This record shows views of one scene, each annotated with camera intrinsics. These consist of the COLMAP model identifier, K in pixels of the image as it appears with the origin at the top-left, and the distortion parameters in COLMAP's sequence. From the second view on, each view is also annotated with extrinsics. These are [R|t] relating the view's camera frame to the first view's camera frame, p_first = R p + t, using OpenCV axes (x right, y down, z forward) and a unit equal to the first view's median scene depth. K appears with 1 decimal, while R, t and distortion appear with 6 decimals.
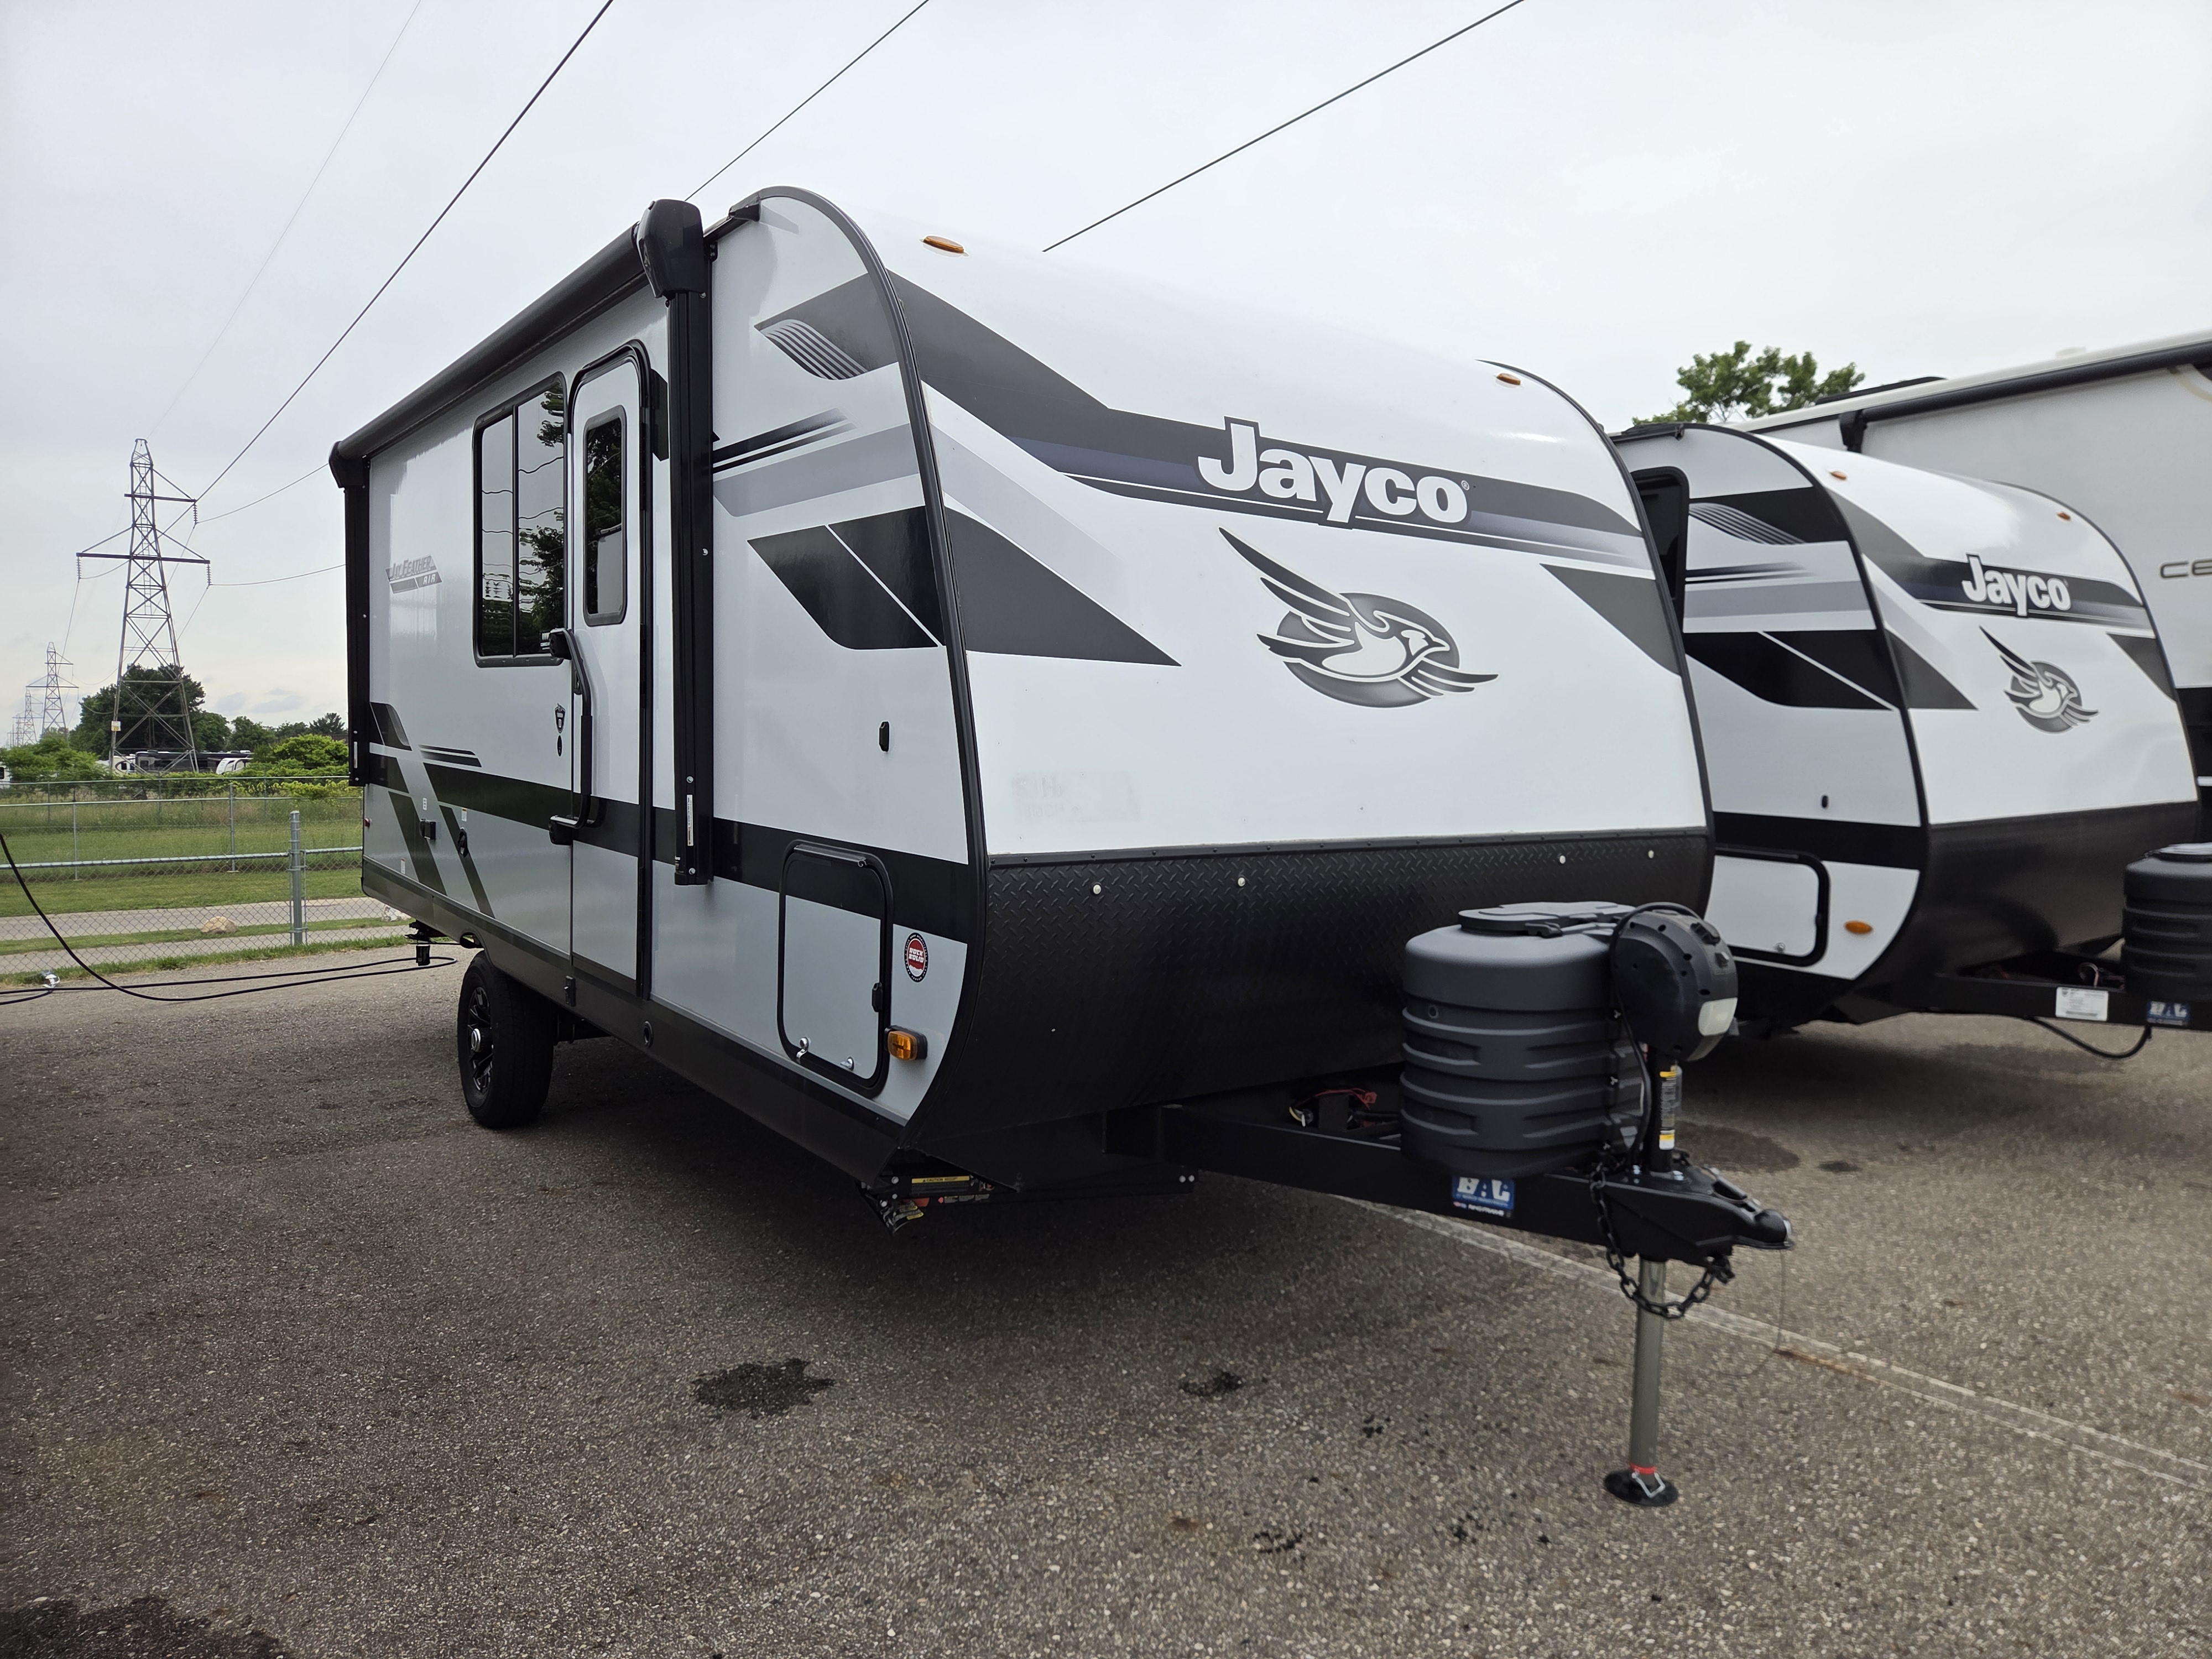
lens RADIAL K [[1484.8, 0, 1119.1], [0, 1484.8, 823.4], [0, 0, 1]] dist [0.057726, -0.049332]
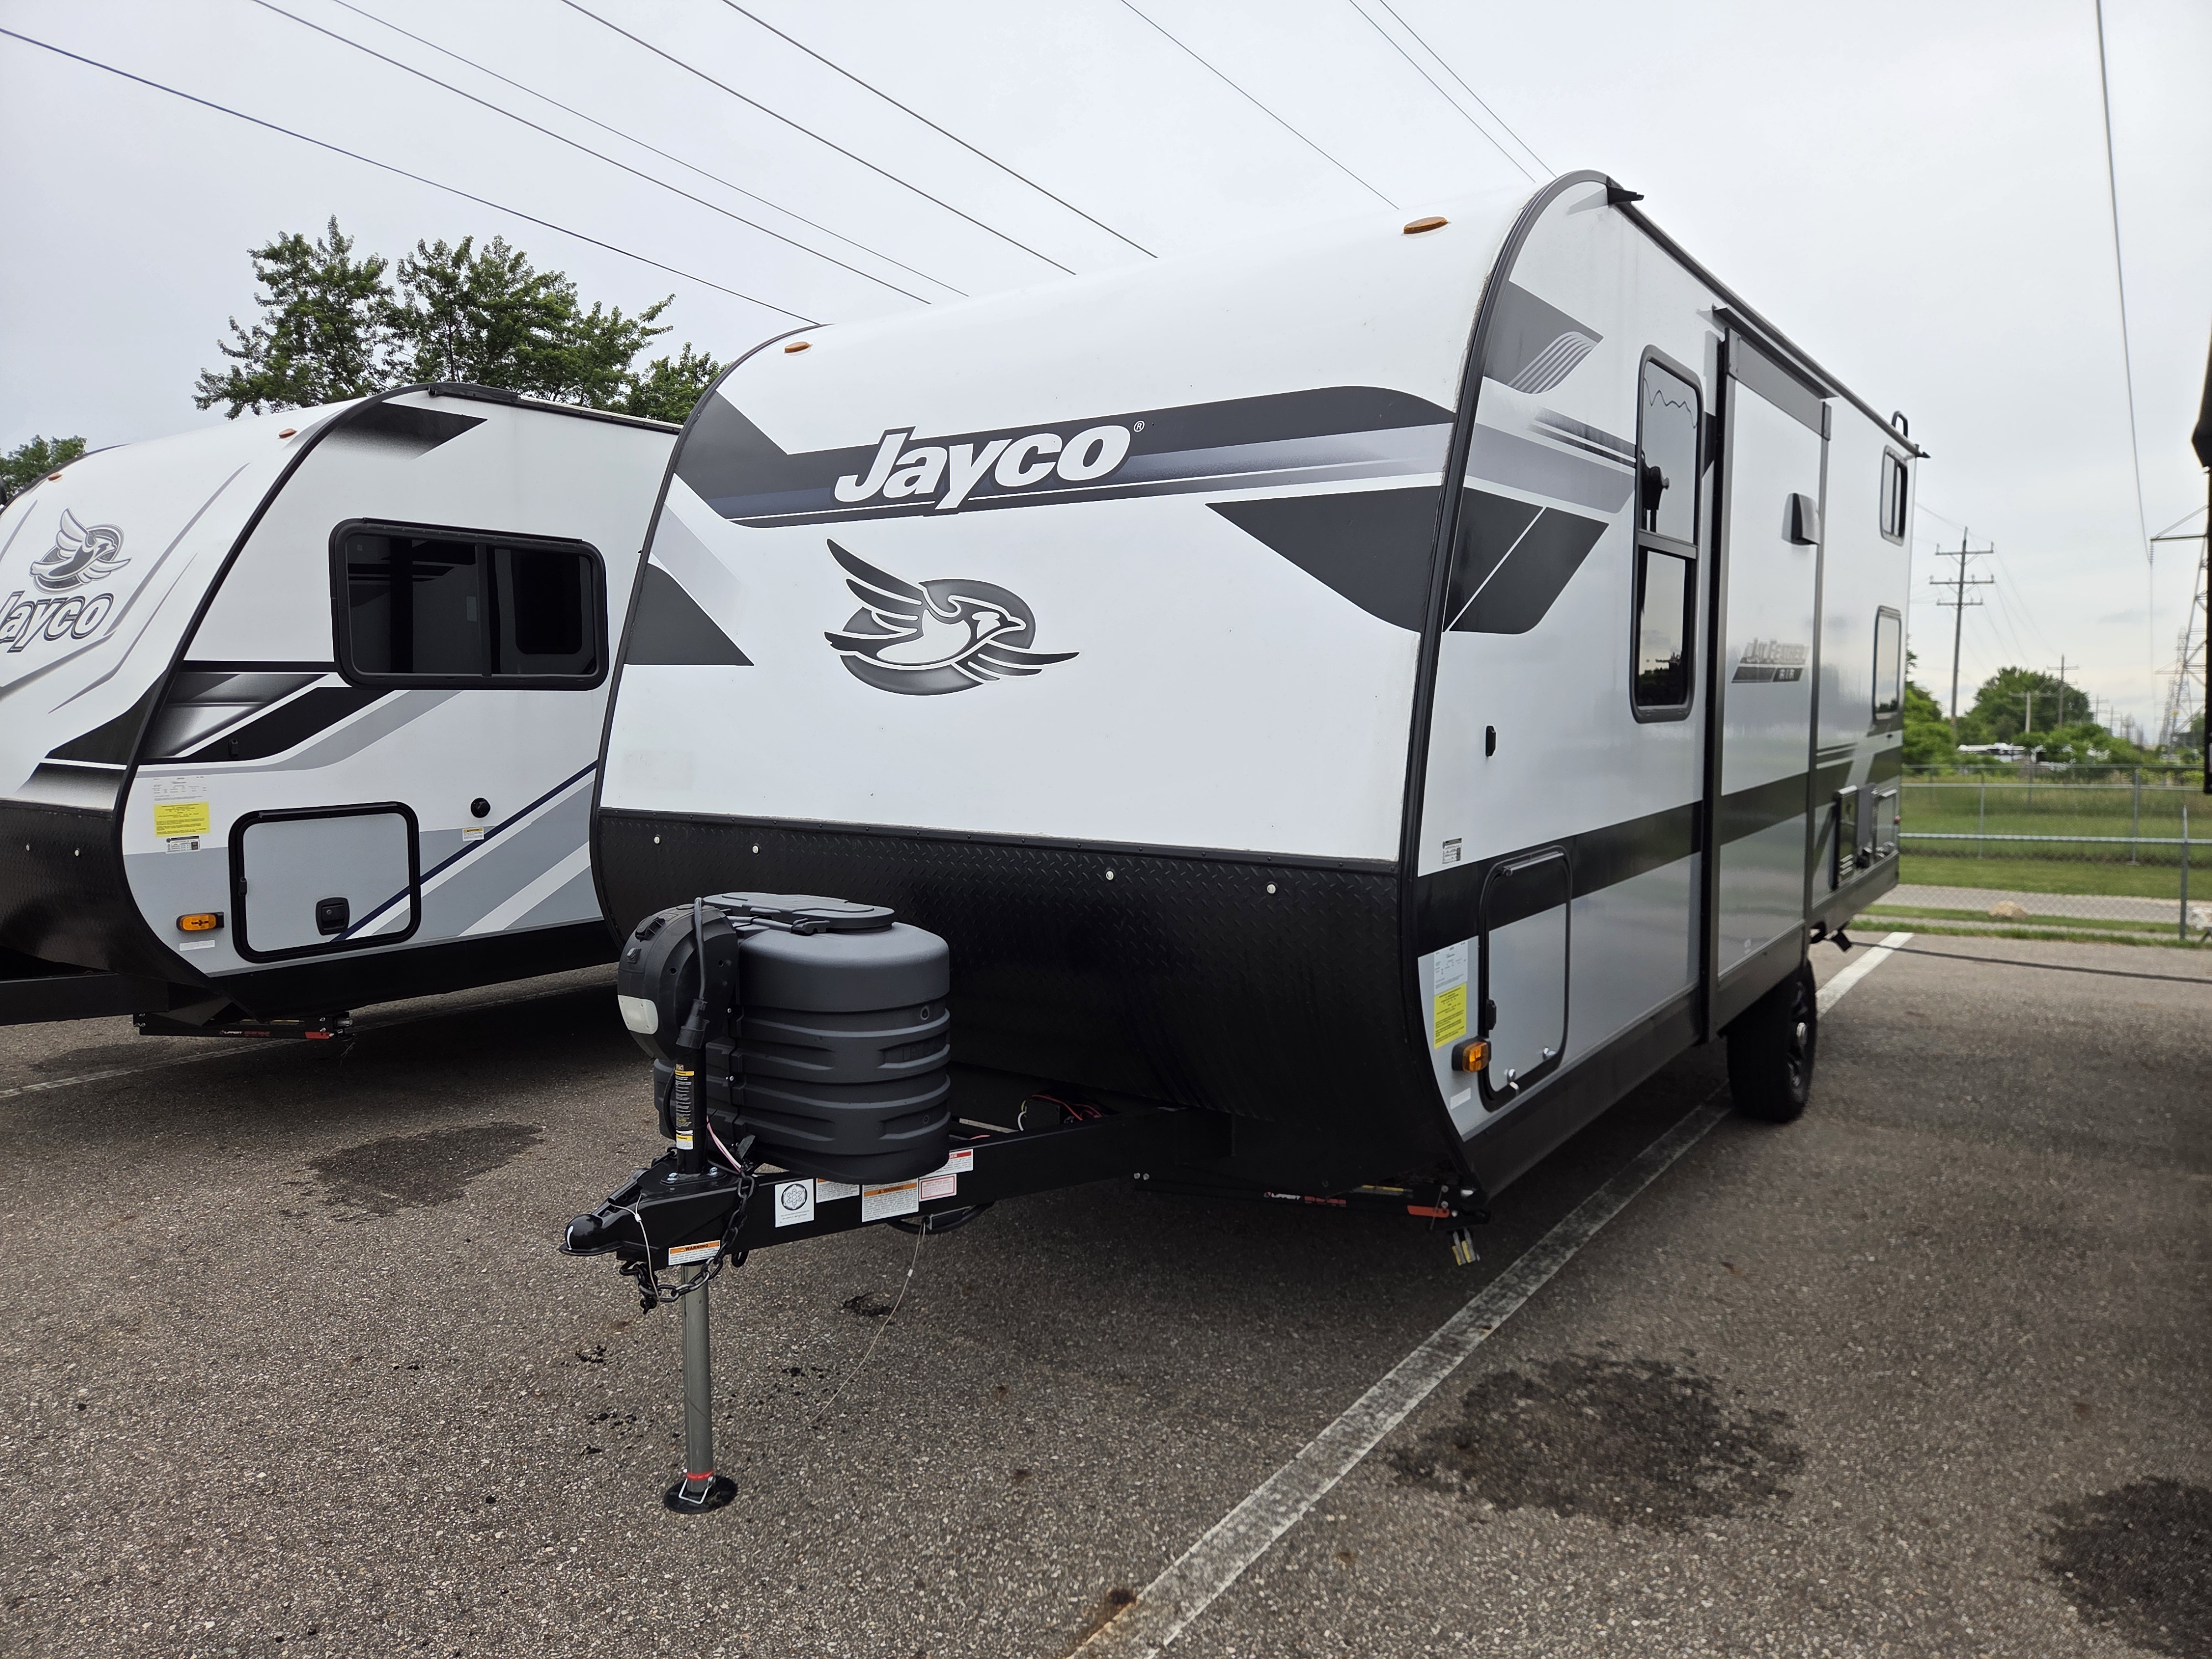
lens RADIAL K [[1484.8, 0, 1109.3], [0, 1484.8, 823.3], [0, 0, 1]] dist [0.057726, -0.049332]
pose [[0.318361, 0.063050, -0.945871, 1.130778], [-0.053793, 0.997380, 0.048378, -0.046415], [0.946442, 0.035479, 0.320918, 0.786082]]
